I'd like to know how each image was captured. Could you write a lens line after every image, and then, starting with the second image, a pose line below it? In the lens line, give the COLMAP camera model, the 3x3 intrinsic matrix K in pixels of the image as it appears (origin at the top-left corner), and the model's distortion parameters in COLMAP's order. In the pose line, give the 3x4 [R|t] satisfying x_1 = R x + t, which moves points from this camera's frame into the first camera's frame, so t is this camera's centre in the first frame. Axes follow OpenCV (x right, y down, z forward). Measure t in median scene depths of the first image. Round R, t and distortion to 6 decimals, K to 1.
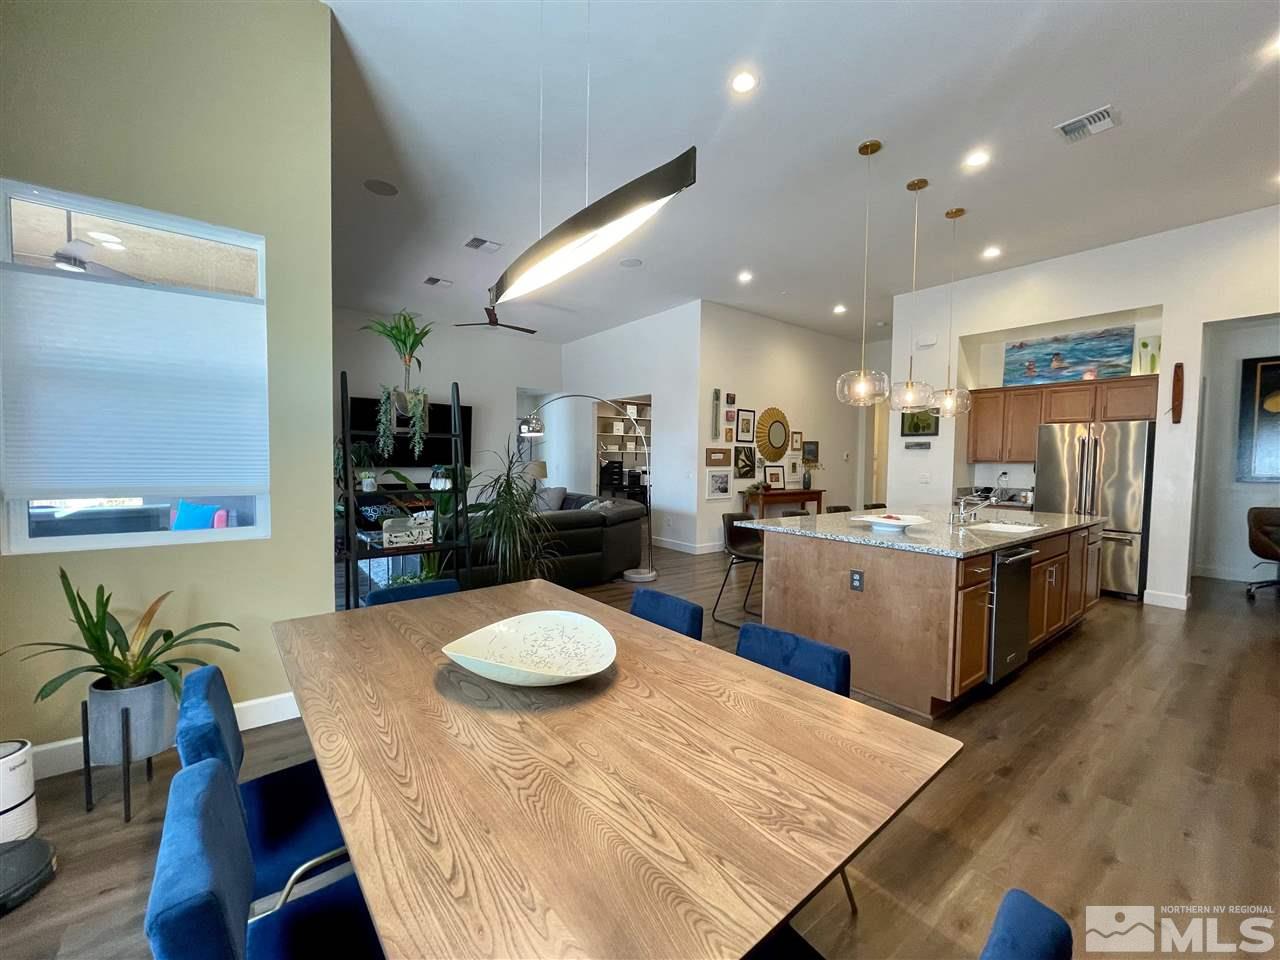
lens RADIAL K [[513.8, 0, 637.0], [0, 513.8, 482.2], [0, 0, 1]] dist [-0.002136, -0.000669]
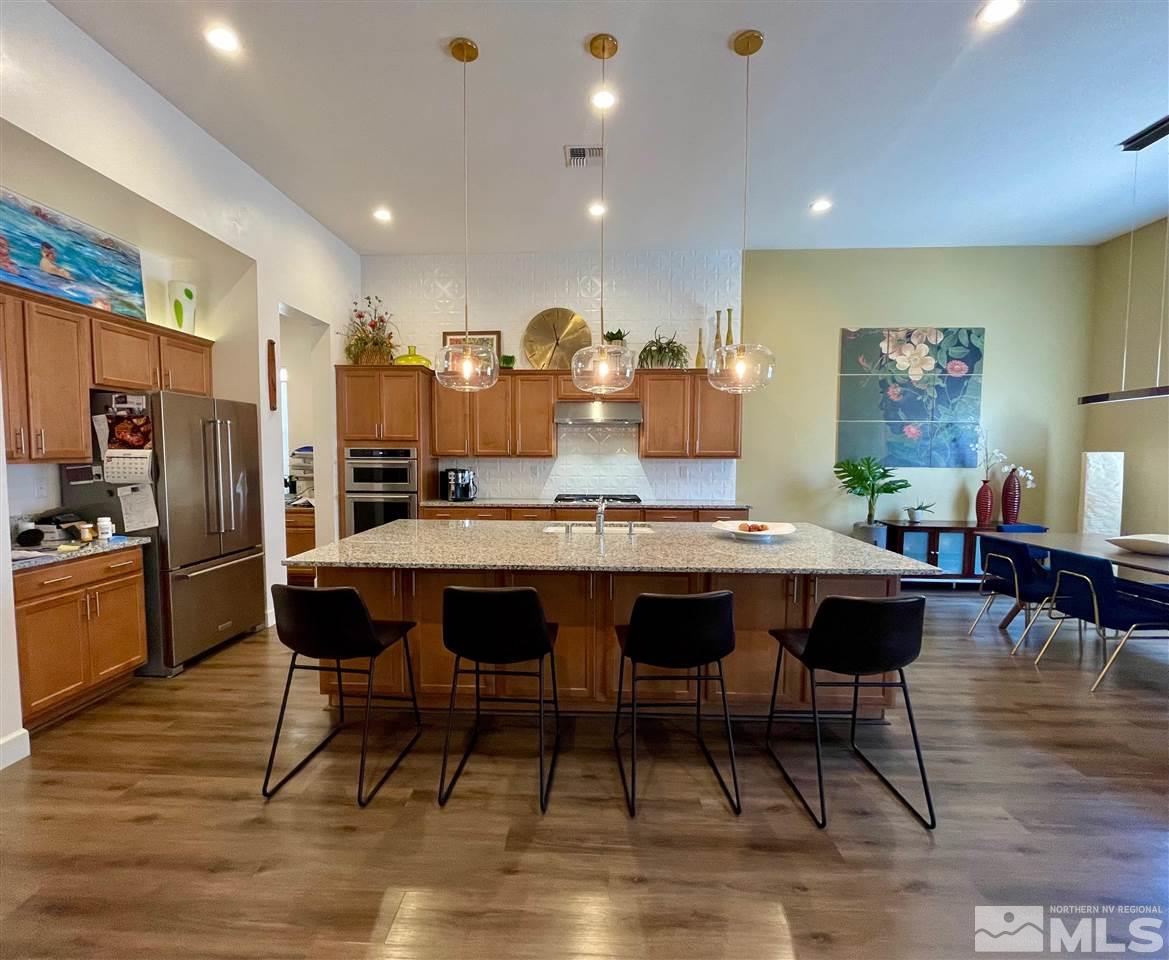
lens RADIAL K [[506.1, 0, 574.4], [0, 506.1, 486.1], [0, 0, 1]] dist [-0.003072, -0.001878]
pose [[-0.767719, -0.062401, 0.637741, 0.067001], [0.014617, 0.993283, 0.114785, -0.048809], [-0.640620, 0.097445, -0.761650, 0.836985]]
